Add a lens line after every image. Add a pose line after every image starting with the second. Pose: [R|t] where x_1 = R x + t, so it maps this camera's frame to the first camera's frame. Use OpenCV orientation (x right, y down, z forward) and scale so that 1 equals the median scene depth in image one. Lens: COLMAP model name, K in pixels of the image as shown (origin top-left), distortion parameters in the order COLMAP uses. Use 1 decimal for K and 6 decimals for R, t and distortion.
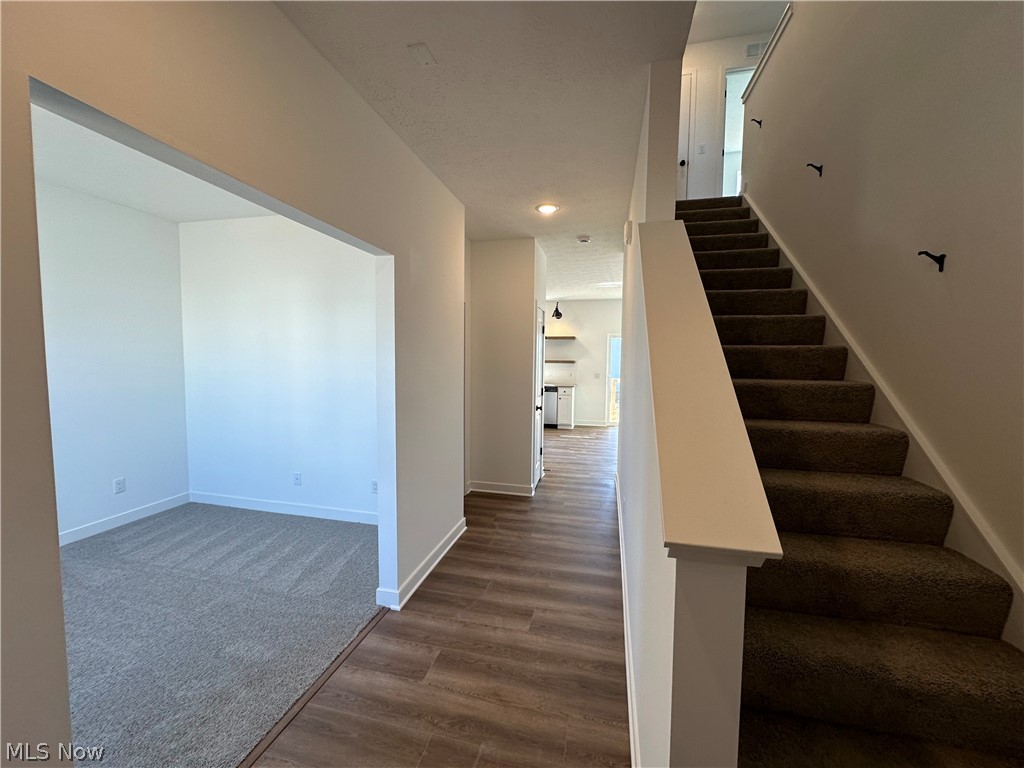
lens RADIAL K [[408.1, 0, 510.4], [0, 408.1, 383.6], [0, 0, 1]] dist [0.001474, 0.000211]
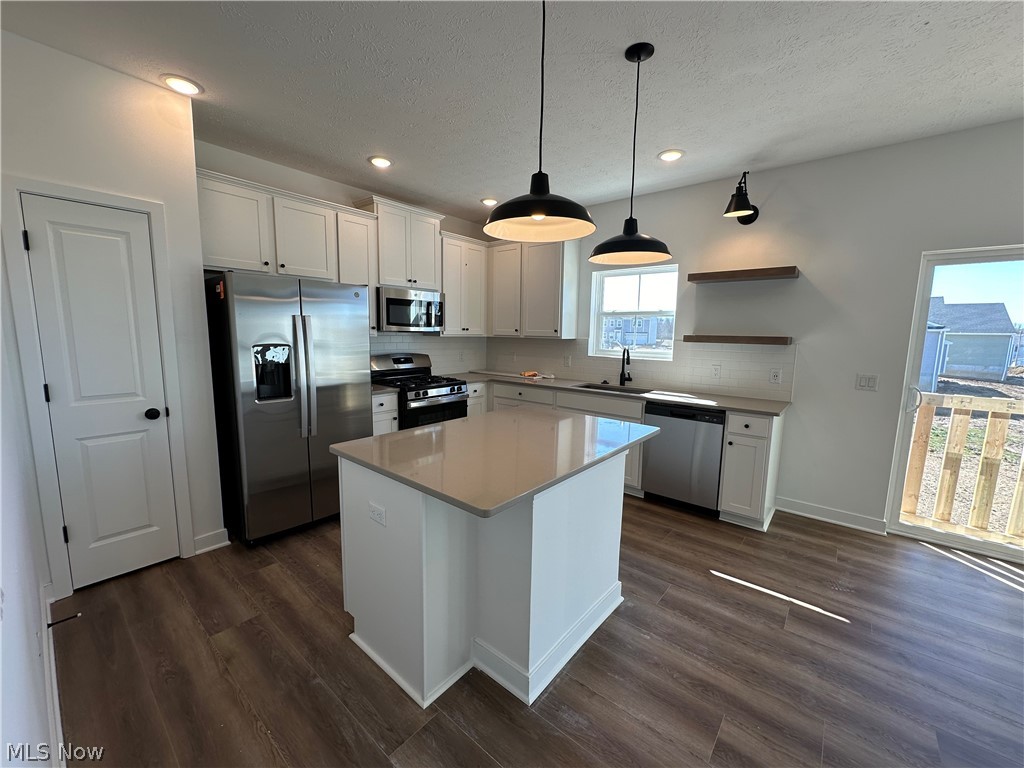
lens RADIAL K [[408.1, 0, 510.8], [0, 408.1, 386.3], [0, 0, 1]] dist [0.001474, 0.000211]
pose [[0.892962, 0.064502, -0.445486, 0.104441], [-0.037074, 0.996856, 0.070023, -0.030865], [0.448602, -0.046012, 0.892546, 0.589484]]
